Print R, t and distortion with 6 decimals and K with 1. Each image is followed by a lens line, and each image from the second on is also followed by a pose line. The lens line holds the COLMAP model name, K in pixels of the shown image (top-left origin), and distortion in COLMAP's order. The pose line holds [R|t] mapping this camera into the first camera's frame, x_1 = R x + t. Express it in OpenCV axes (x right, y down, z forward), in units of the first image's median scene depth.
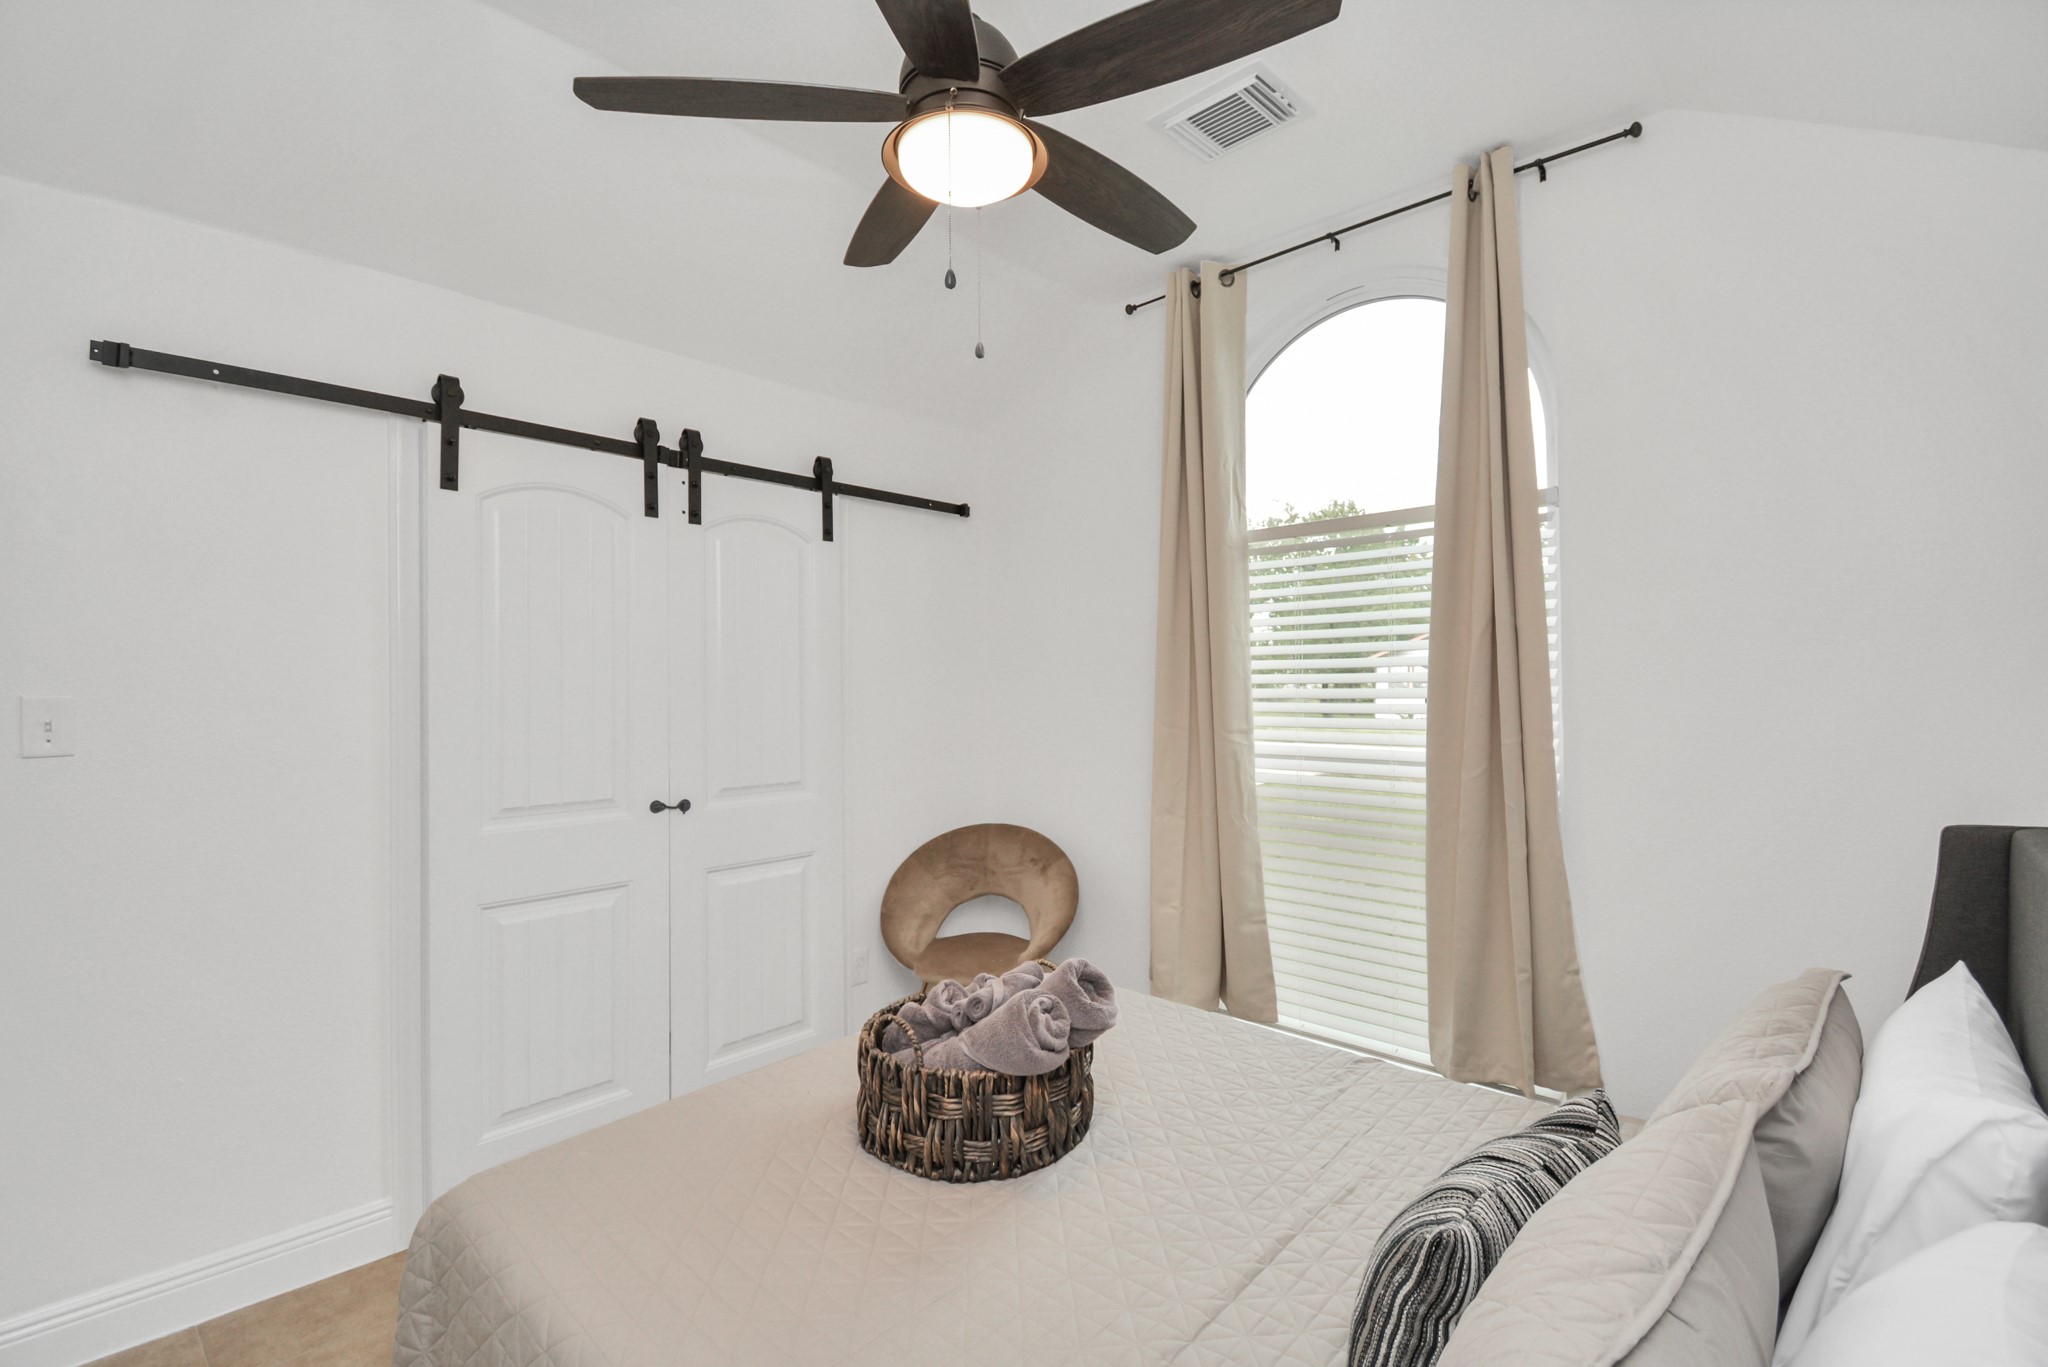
lens RADIAL K [[945.4, 0, 1001.7], [0, 945.4, 678.5], [0, 0, 1]] dist [0.006289, -0.017155]
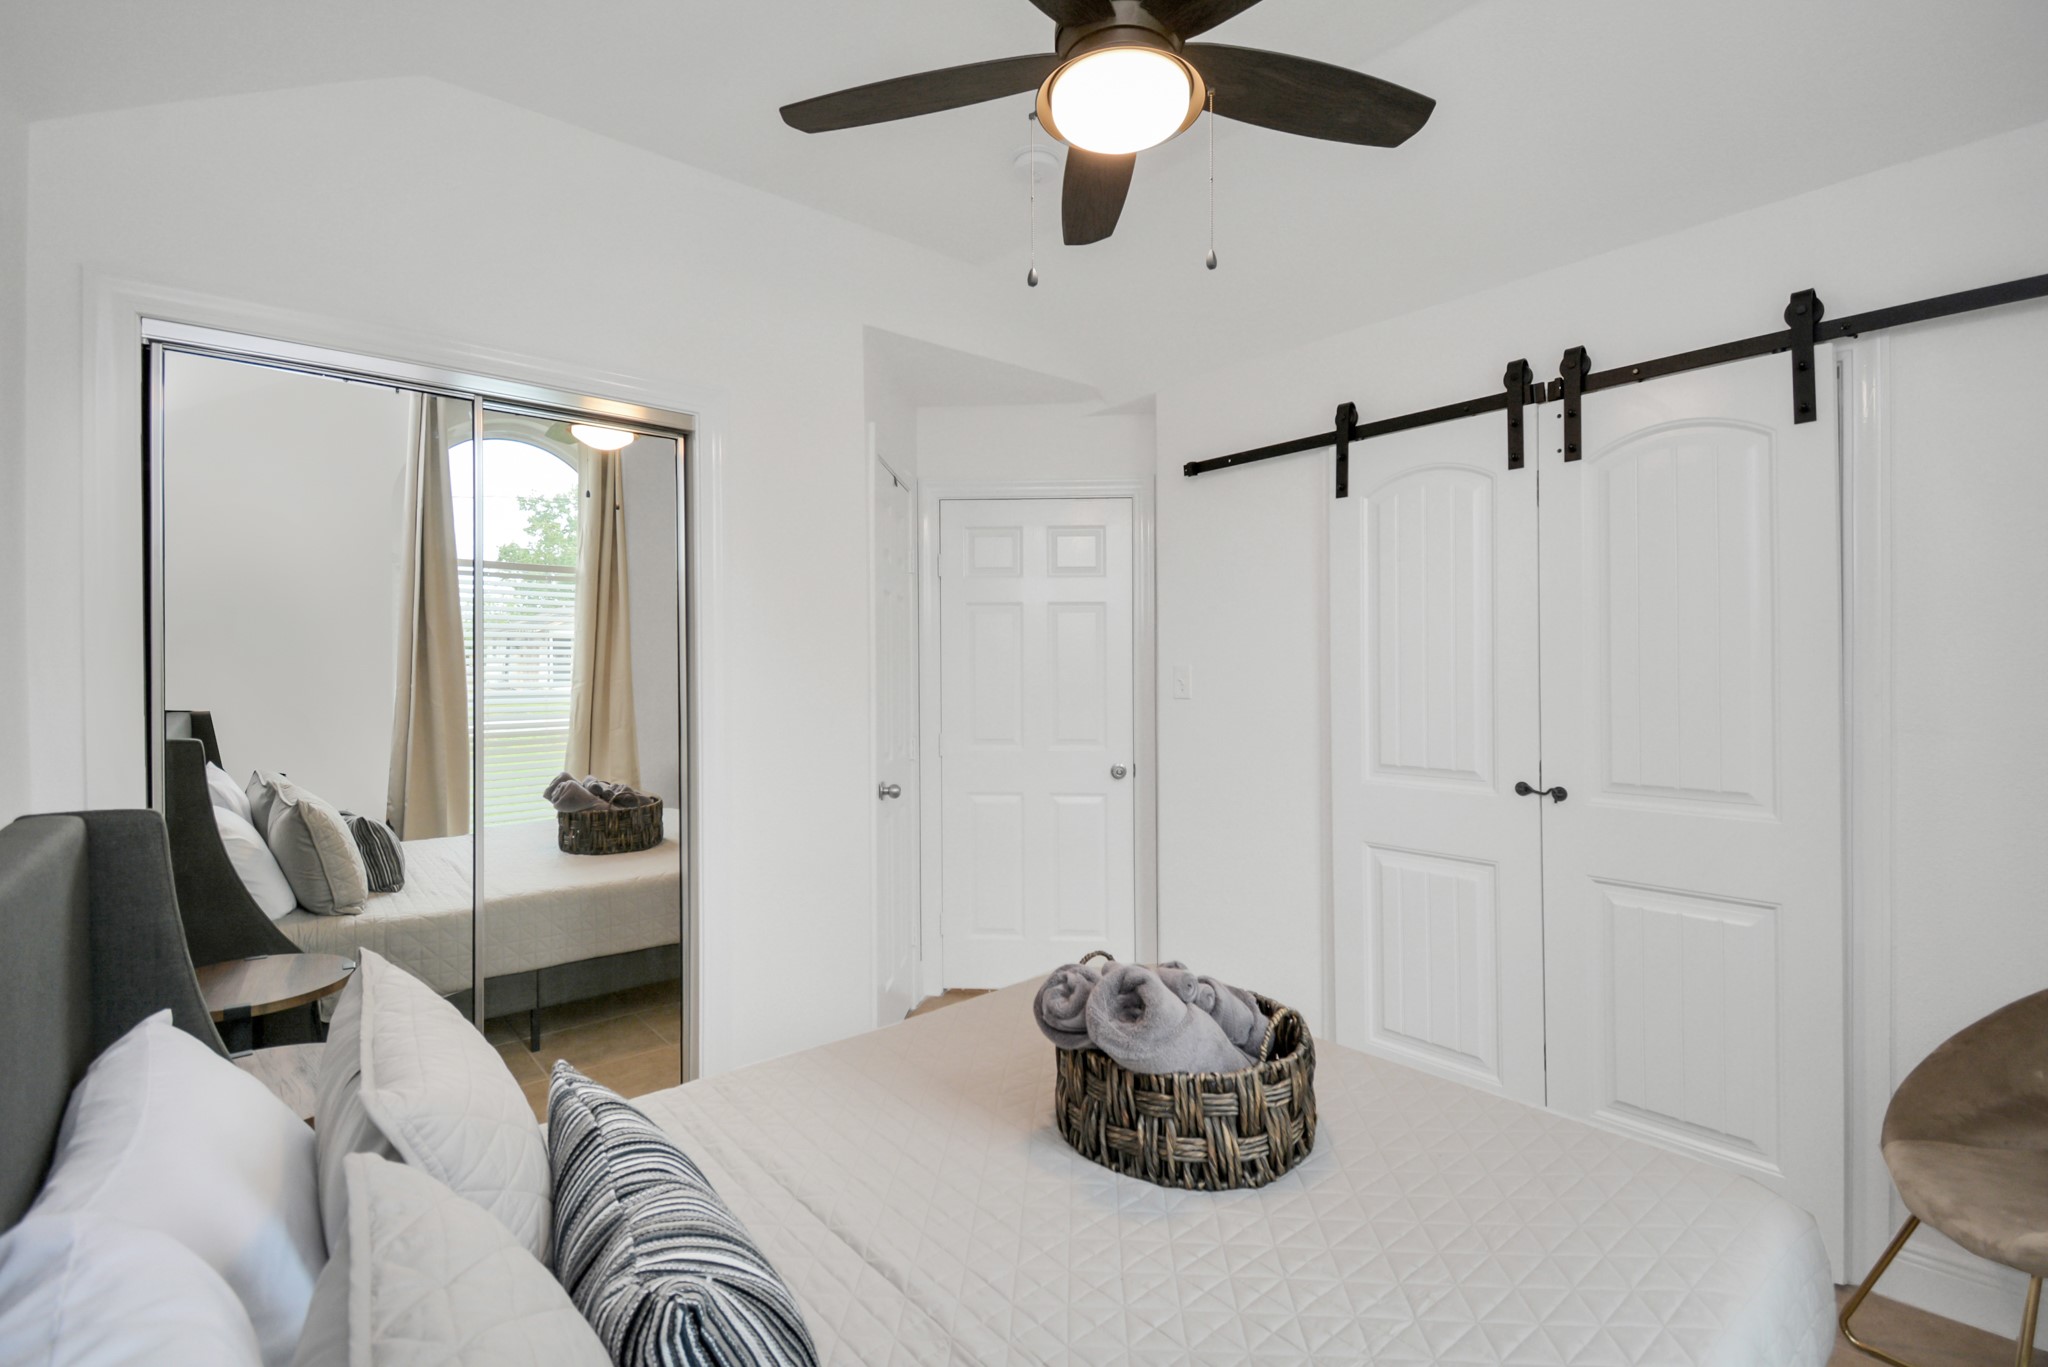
lens RADIAL K [[945.4, 0, 1005.4], [0, 945.4, 677.8], [0, 0, 1]] dist [0.006289, -0.017155]
pose [[-0.157822, 0.021252, -0.987239, 0.590275], [0.022600, 0.999584, 0.017905, 0.001754], [0.987209, -0.019486, -0.158236, 0.641395]]
